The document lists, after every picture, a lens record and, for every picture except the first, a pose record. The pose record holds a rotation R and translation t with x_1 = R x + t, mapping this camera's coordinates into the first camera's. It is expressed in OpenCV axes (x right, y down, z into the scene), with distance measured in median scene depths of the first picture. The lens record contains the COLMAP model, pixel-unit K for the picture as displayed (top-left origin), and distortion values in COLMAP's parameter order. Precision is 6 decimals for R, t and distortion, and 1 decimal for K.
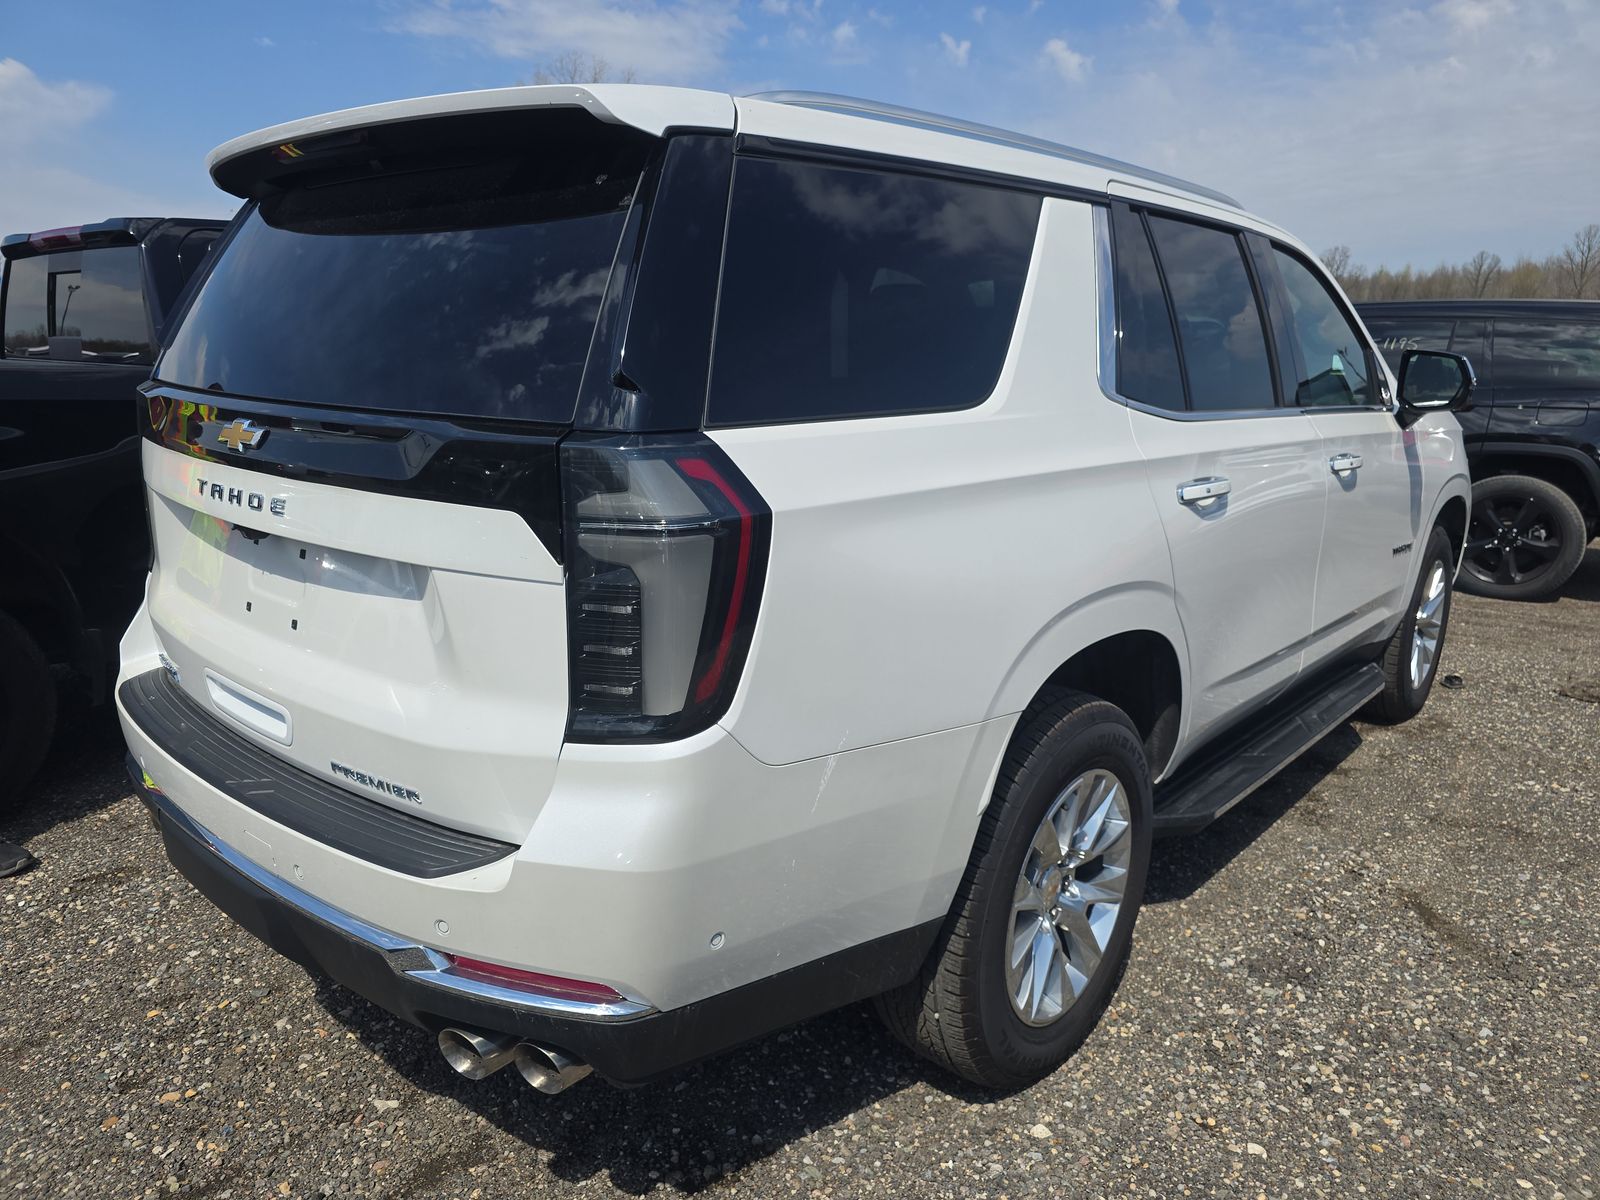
lens RADIAL K [[1080.7, 0, 801.2], [0, 1080.7, 597.7], [0, 0, 1]] dist [0.040754, -0.038277]
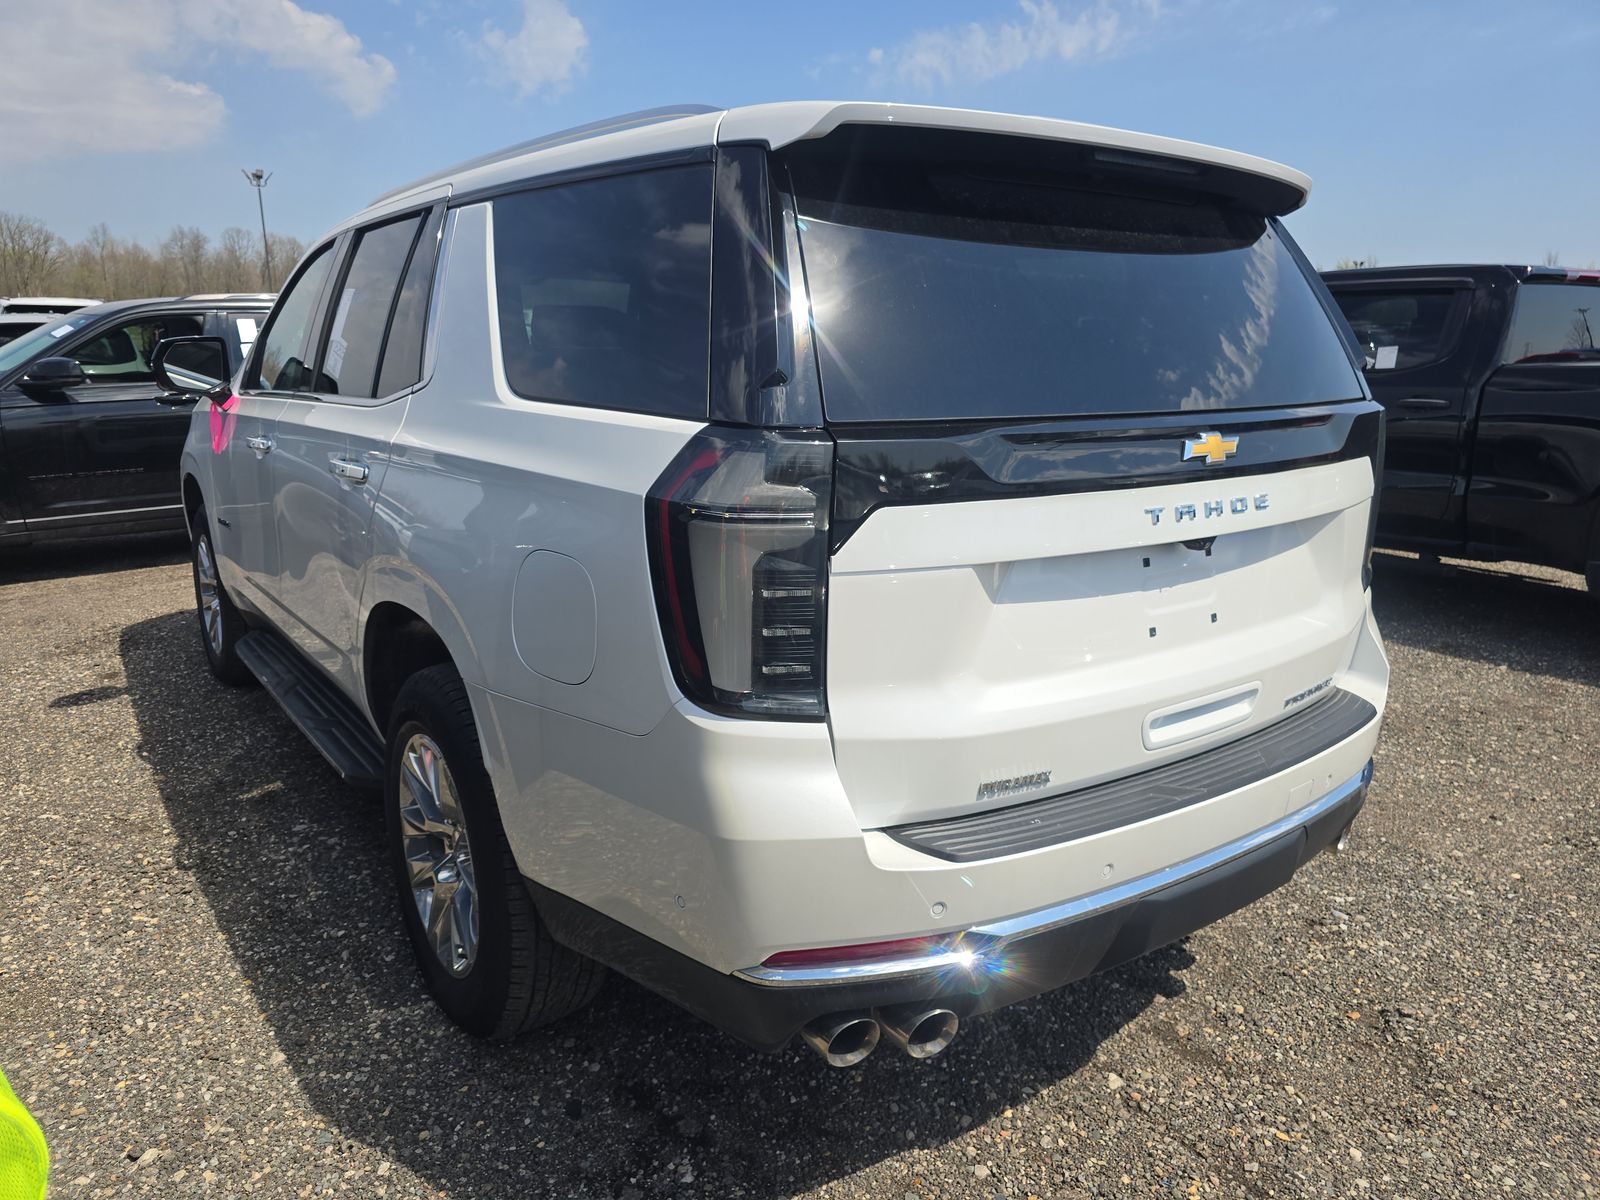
lens RADIAL K [[1080.7, 0, 801.1], [0, 1080.7, 602.3], [0, 0, 1]] dist [0.040754, -0.038277]
pose [[0.240423, -0.259141, 0.935437, -1.378680], [0.241271, 0.949414, 0.201002, -0.267473], [-0.940205, 0.177368, 0.290785, 0.942379]]
